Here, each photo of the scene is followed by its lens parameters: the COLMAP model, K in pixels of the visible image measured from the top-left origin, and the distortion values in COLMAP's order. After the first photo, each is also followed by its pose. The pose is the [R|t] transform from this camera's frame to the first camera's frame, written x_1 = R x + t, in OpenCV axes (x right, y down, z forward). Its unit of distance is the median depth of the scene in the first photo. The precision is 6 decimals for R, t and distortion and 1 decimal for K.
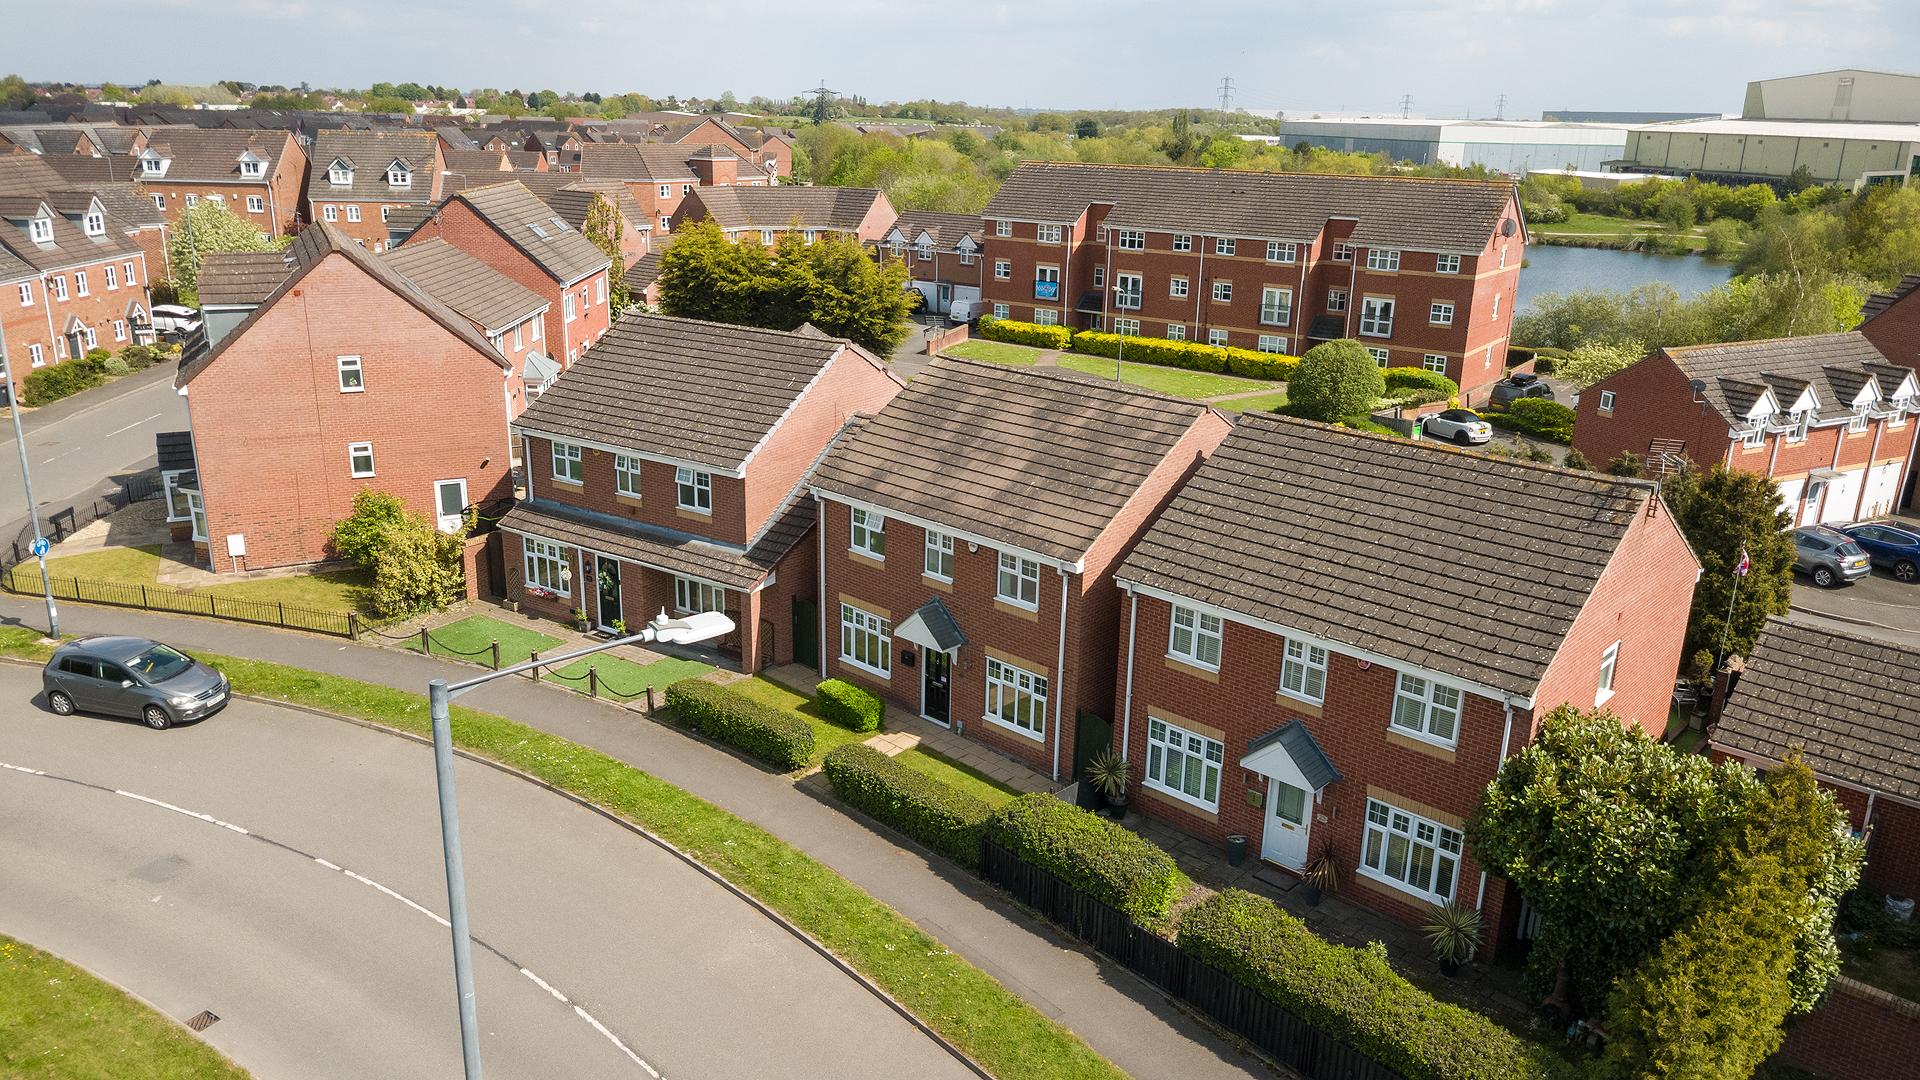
lens RADIAL K [[1351.7, 0, 955.9], [0, 1351.7, 540.3], [0, 0, 1]] dist [0.014454, -0.008444]
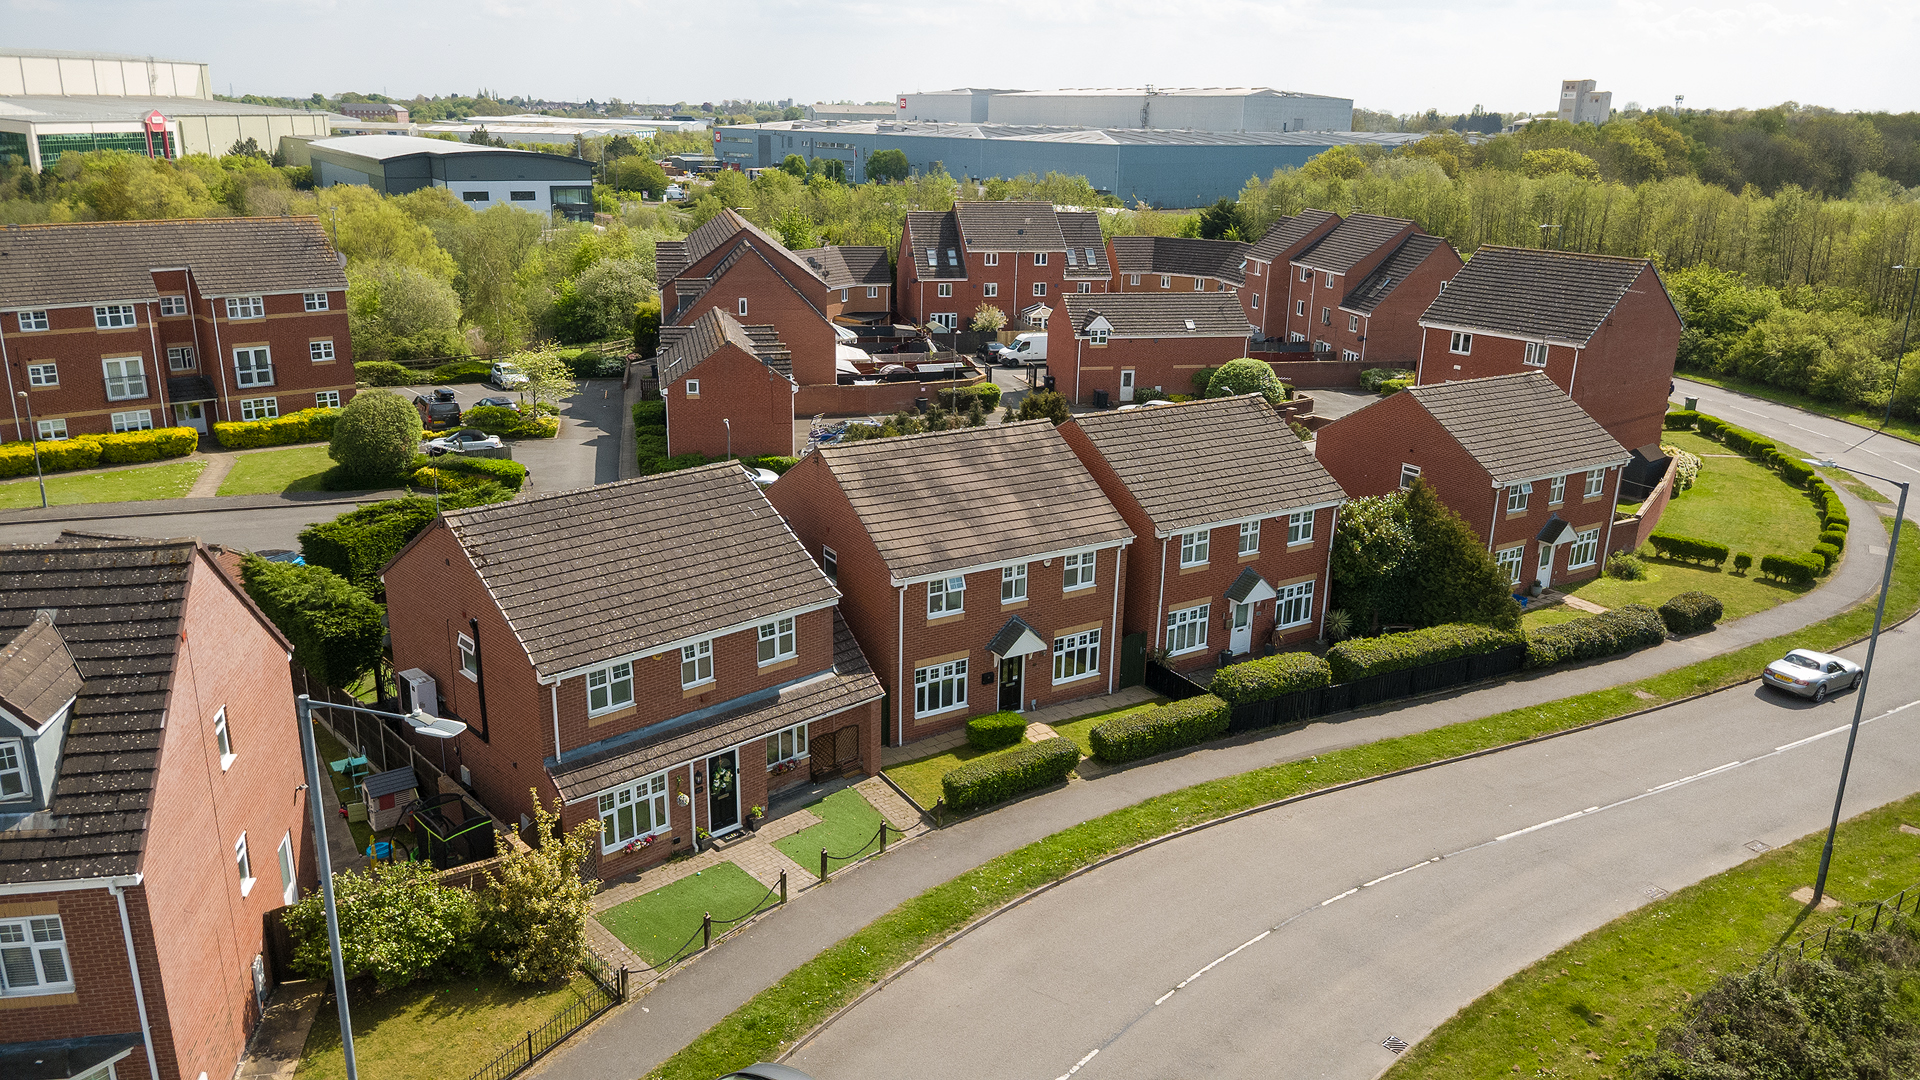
lens RADIAL K [[1351.7, 0, 955.9], [0, 1351.7, 540.3], [0, 0, 1]] dist [0.014454, -0.008444]
pose [[0.260977, -0.307385, 0.915099, -1.129005], [0.278938, 0.931526, 0.233352, -0.324261], [-0.924167, 0.194356, 0.328848, 0.598778]]
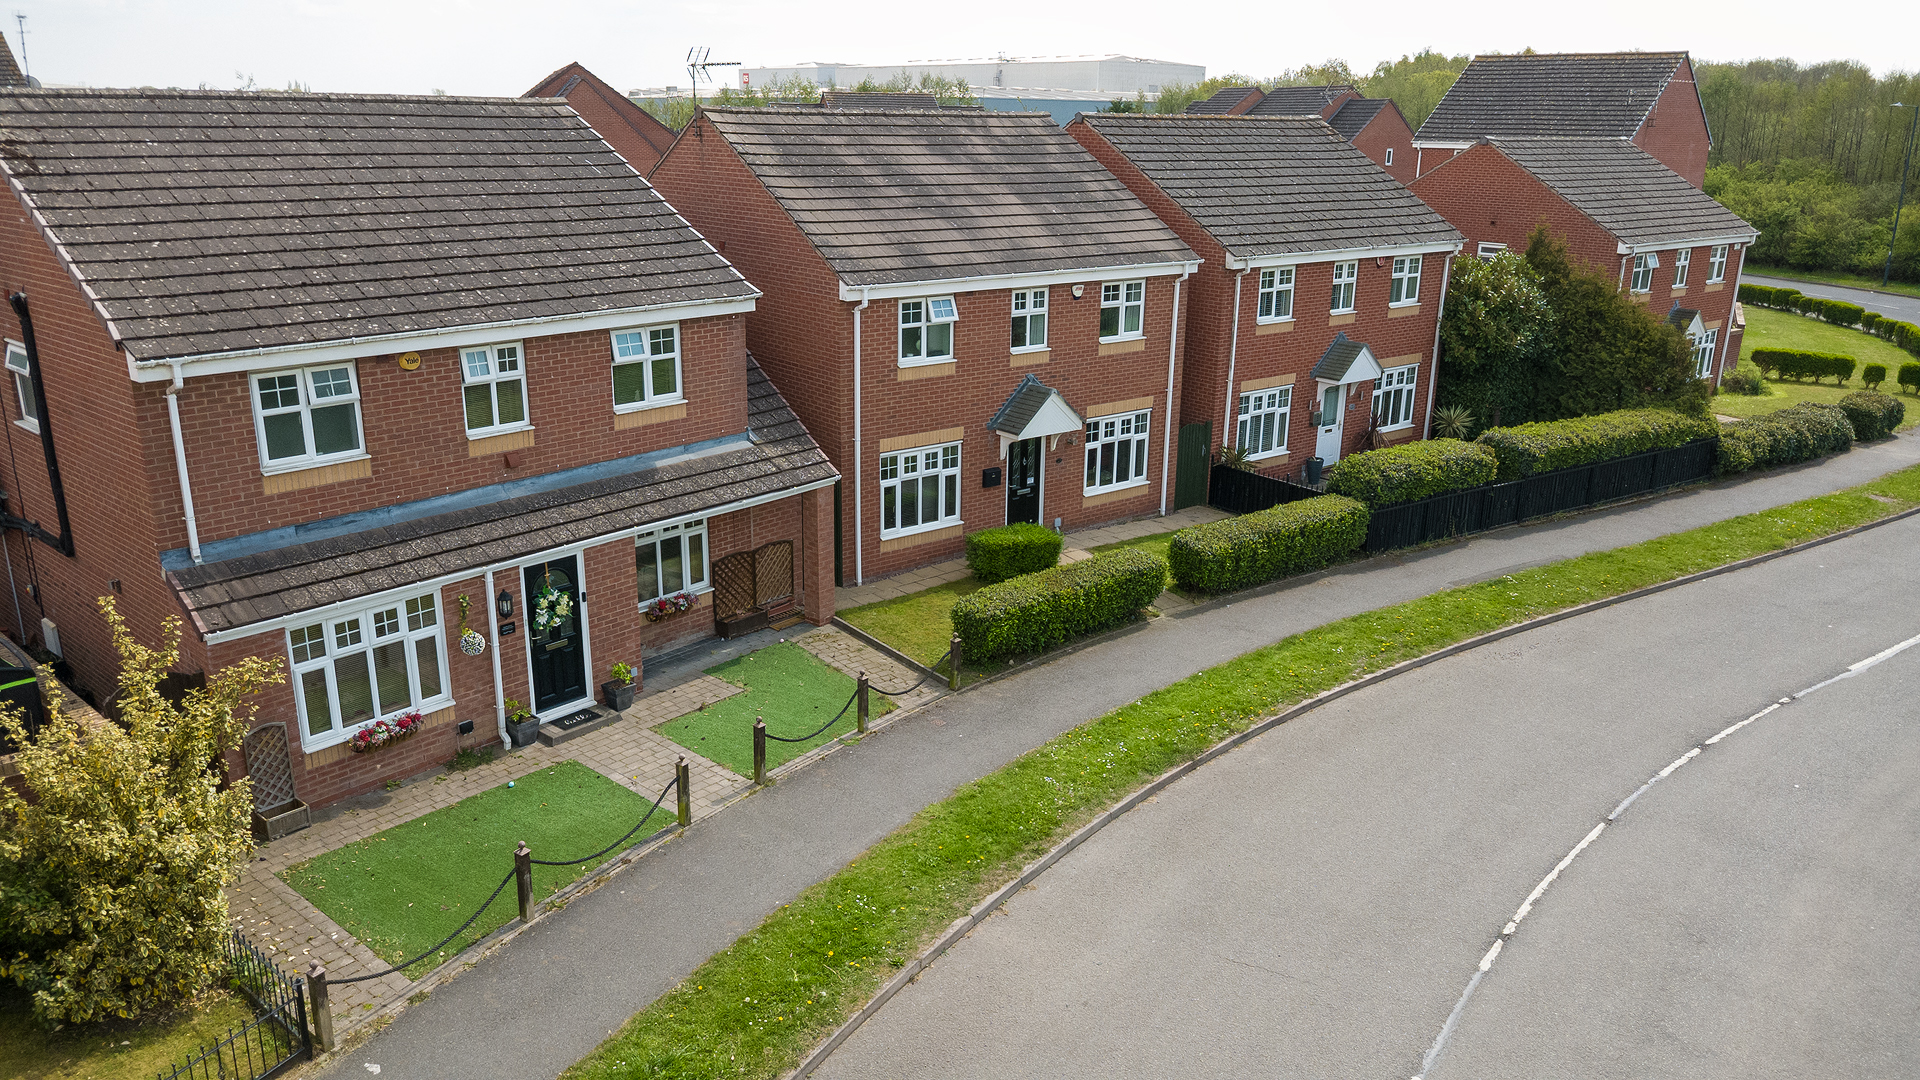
lens RADIAL K [[1349.3, 0, 956.1], [0, 1349.3, 539.8], [0, 0, 1]] dist [0.034354, -0.050655]
pose [[0.150650, -0.315413, 0.936920, -0.766156], [0.288672, 0.920467, 0.263457, -0.087653], [-0.945502, 0.230773, 0.229719, 0.851795]]
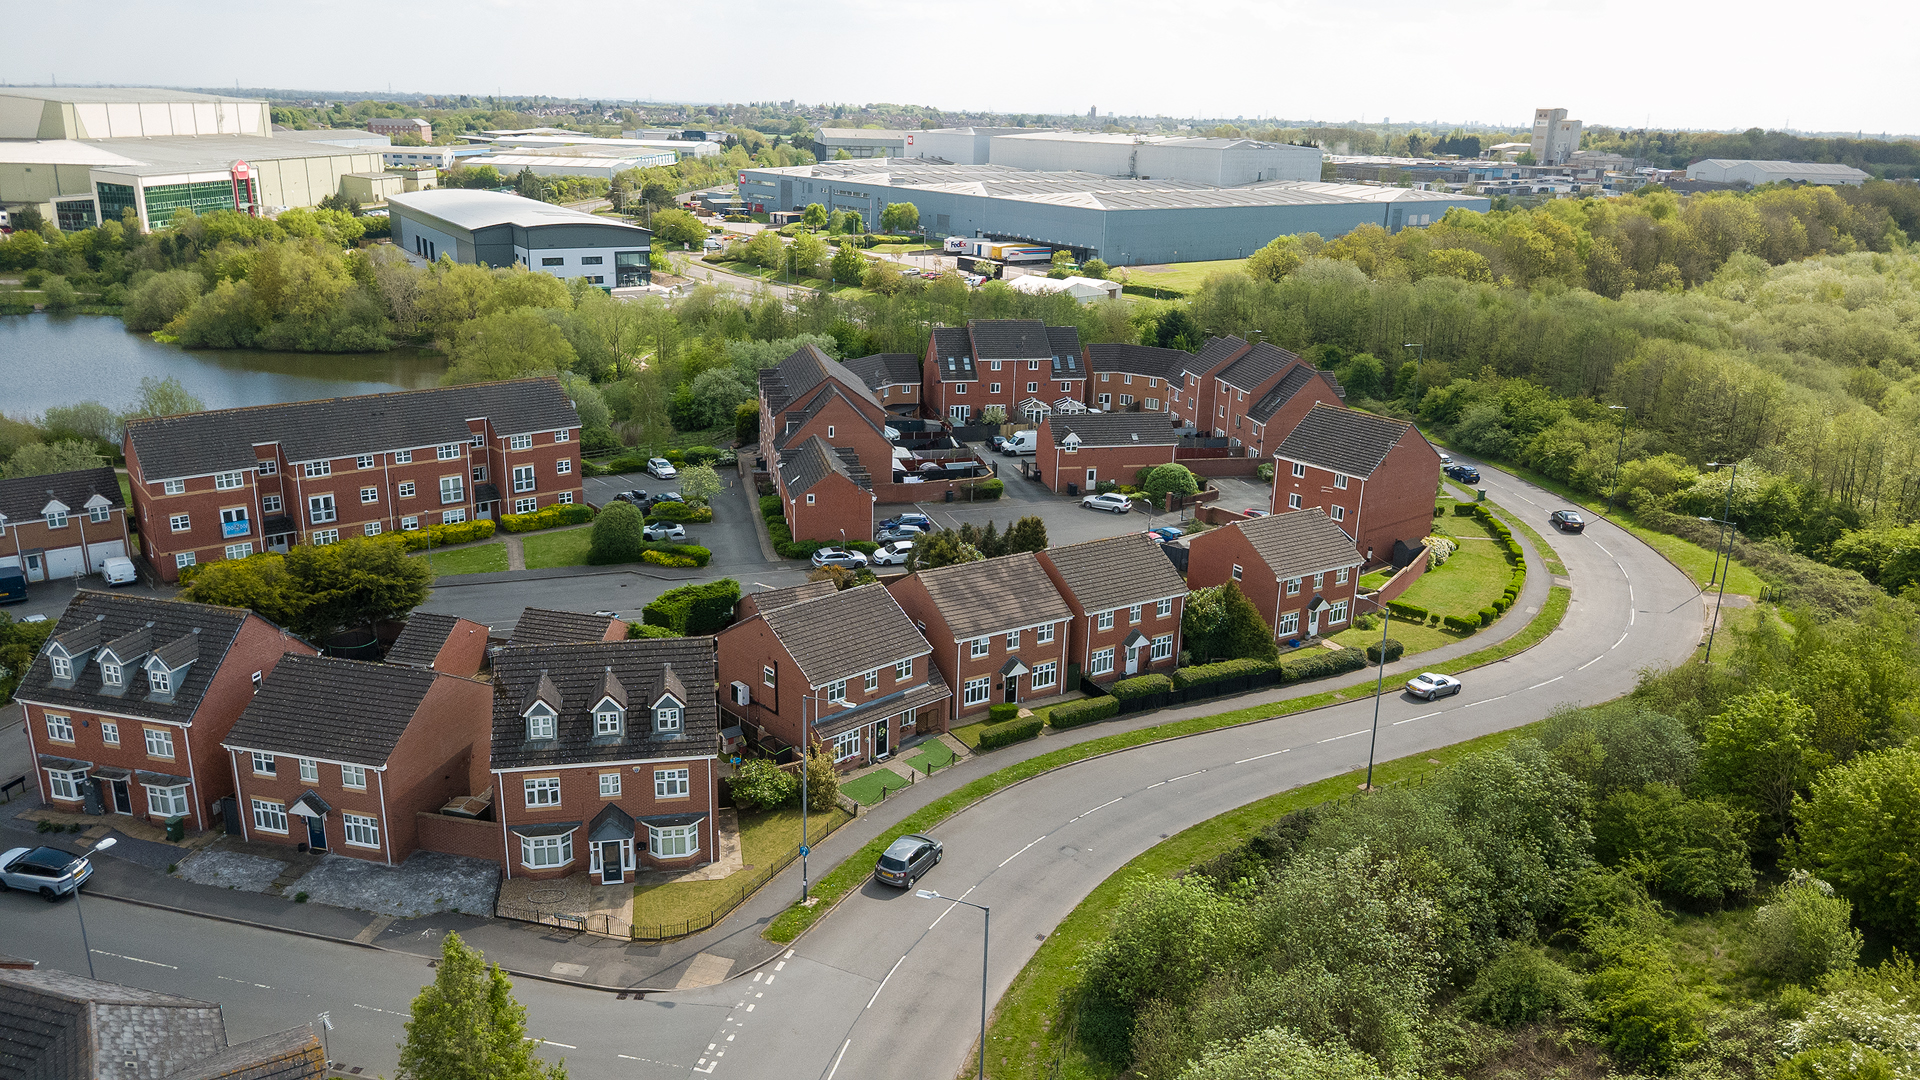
lens RADIAL K [[1351.7, 0, 955.9], [0, 1351.7, 540.3], [0, 0, 1]] dist [0.014454, -0.008444]
pose [[0.260560, -0.309364, 0.914550, -2.251547], [0.272101, 0.932402, 0.237880, -0.778243], [-0.926320, 0.186868, 0.327125, 0.209944]]
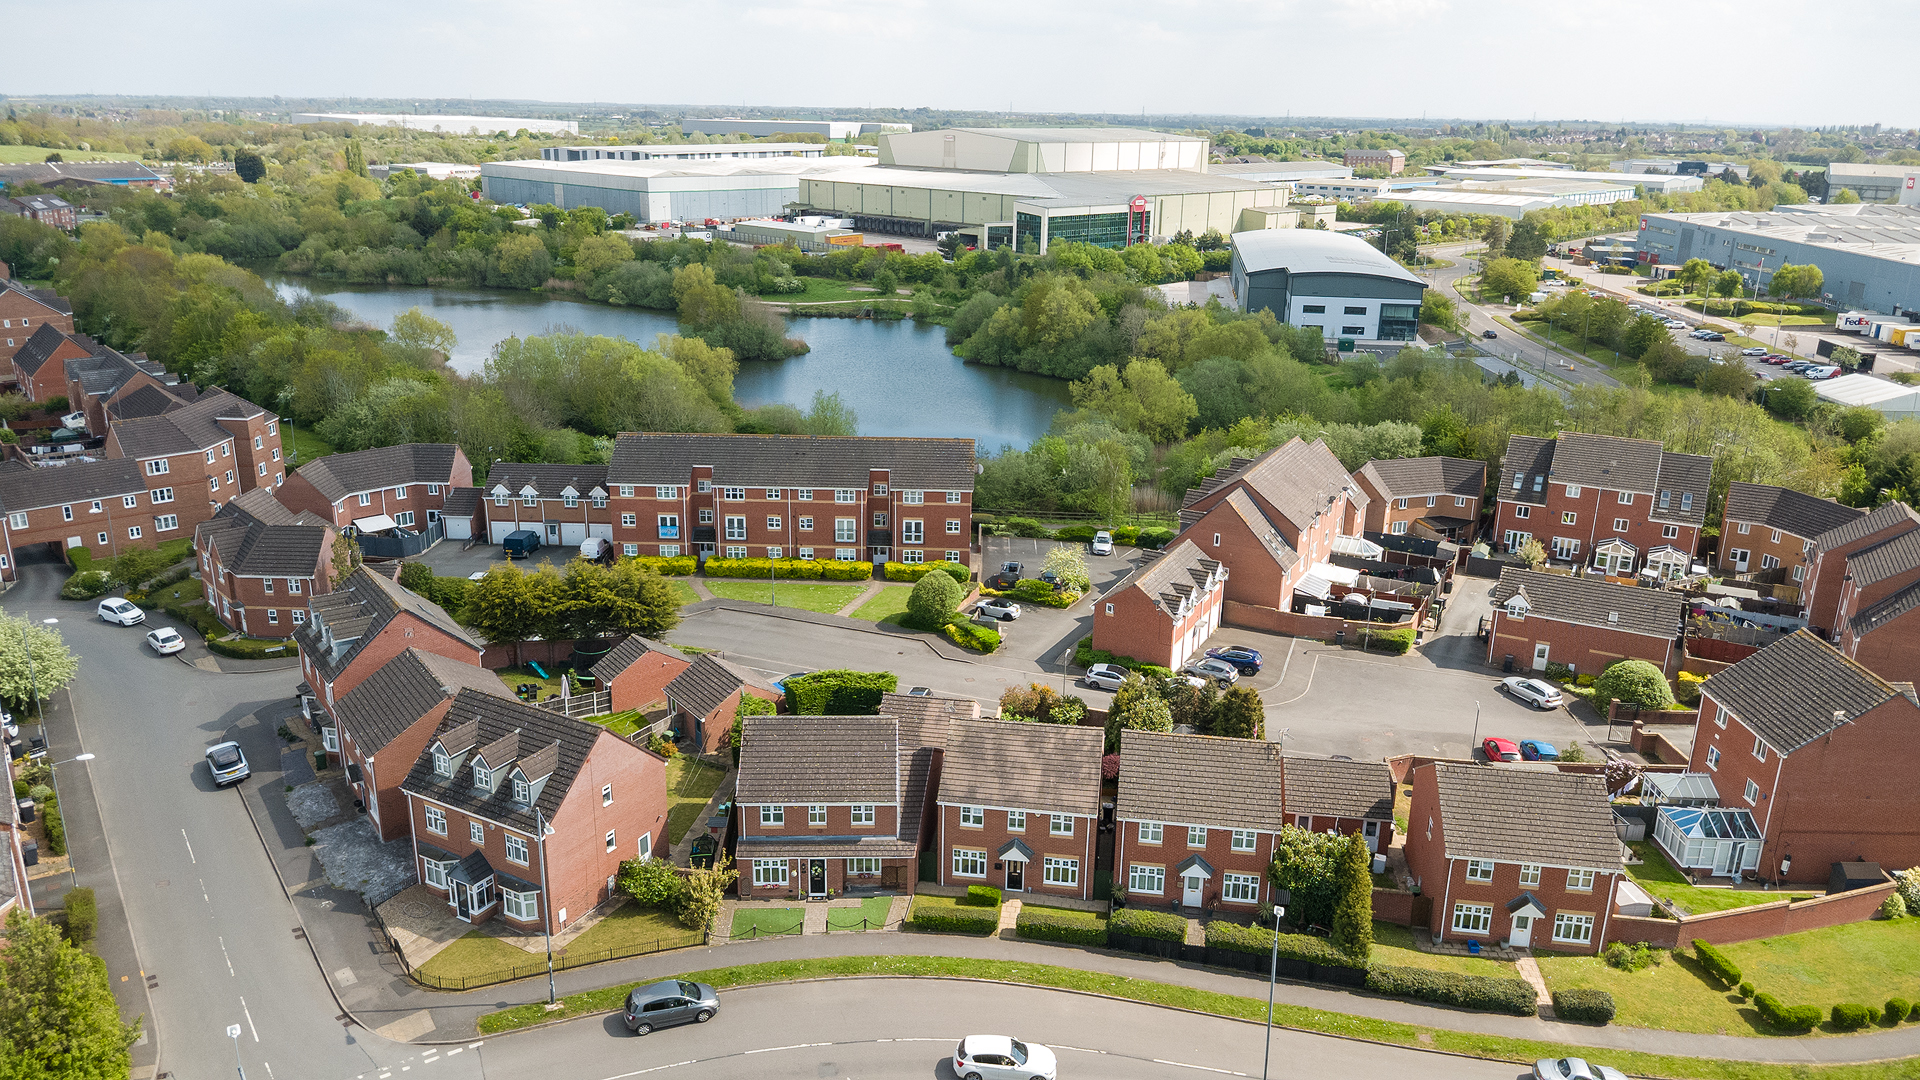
lens RADIAL K [[1351.7, 0, 955.9], [0, 1351.7, 540.3], [0, 0, 1]] dist [0.014454, -0.008444]
pose [[0.824650, -0.181493, 0.535735, -1.179974], [0.174458, 0.982561, 0.064326, -0.590766], [-0.538067, 0.040417, 0.841932, -0.844788]]
